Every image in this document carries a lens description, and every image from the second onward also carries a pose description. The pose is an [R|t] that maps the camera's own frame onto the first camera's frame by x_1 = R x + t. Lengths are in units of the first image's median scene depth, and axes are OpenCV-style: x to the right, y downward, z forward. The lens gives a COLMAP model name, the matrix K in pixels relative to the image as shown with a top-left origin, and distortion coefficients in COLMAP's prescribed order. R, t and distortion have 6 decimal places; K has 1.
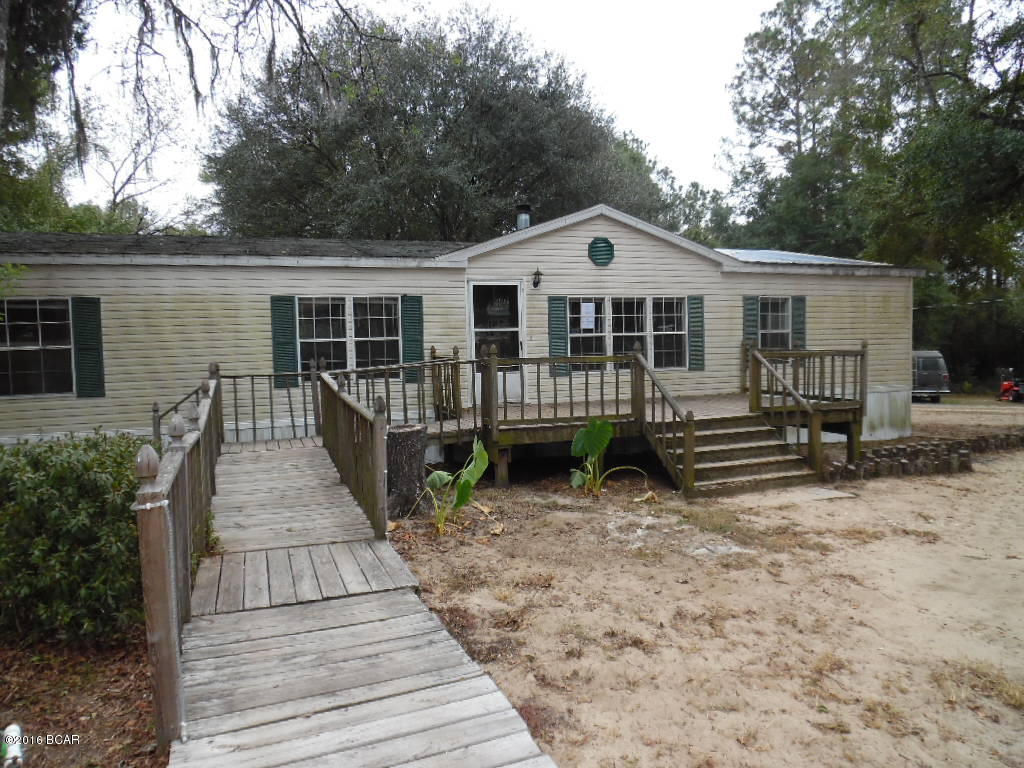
lens RADIAL K [[700.6, 0, 512.6], [0, 700.6, 382.3], [0, 0, 1]] dist [-0.036776, -0.000754]
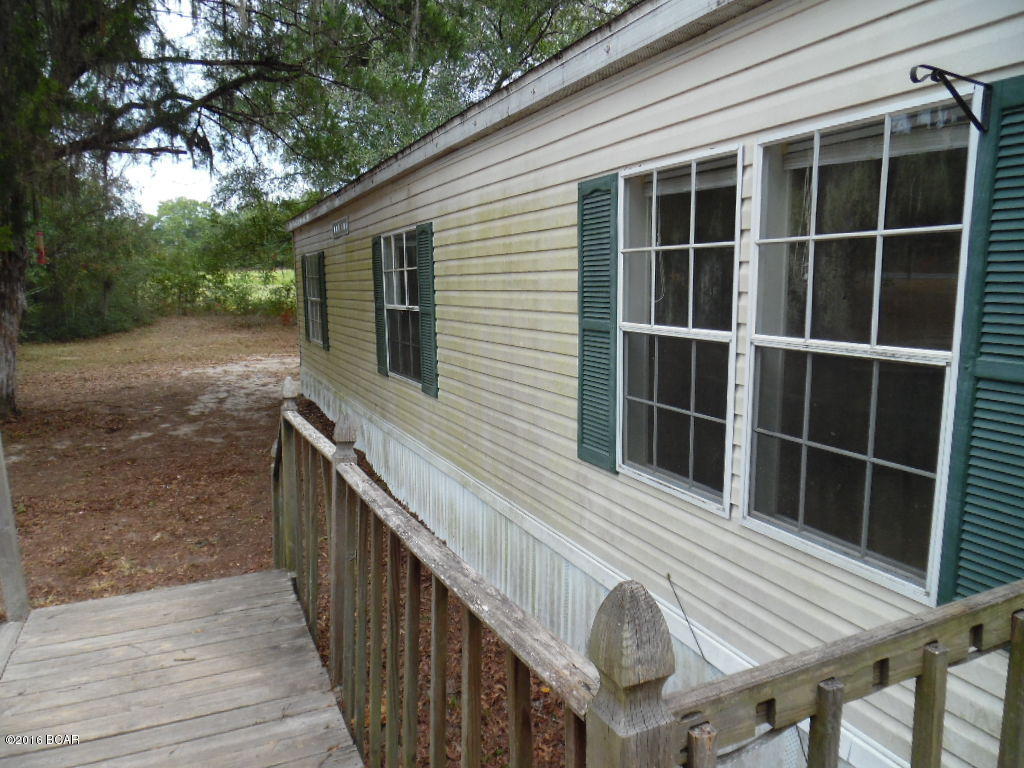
lens RADIAL K [[700.6, 0, 512.0], [0, 700.6, 384.8], [0, 0, 1]] dist [-0.036776, -0.000754]
pose [[0.075790, 0.174094, -0.981808, -0.007397], [-0.055302, 0.983859, 0.170188, -0.082596], [0.995589, 0.041397, 0.084195, 0.918943]]
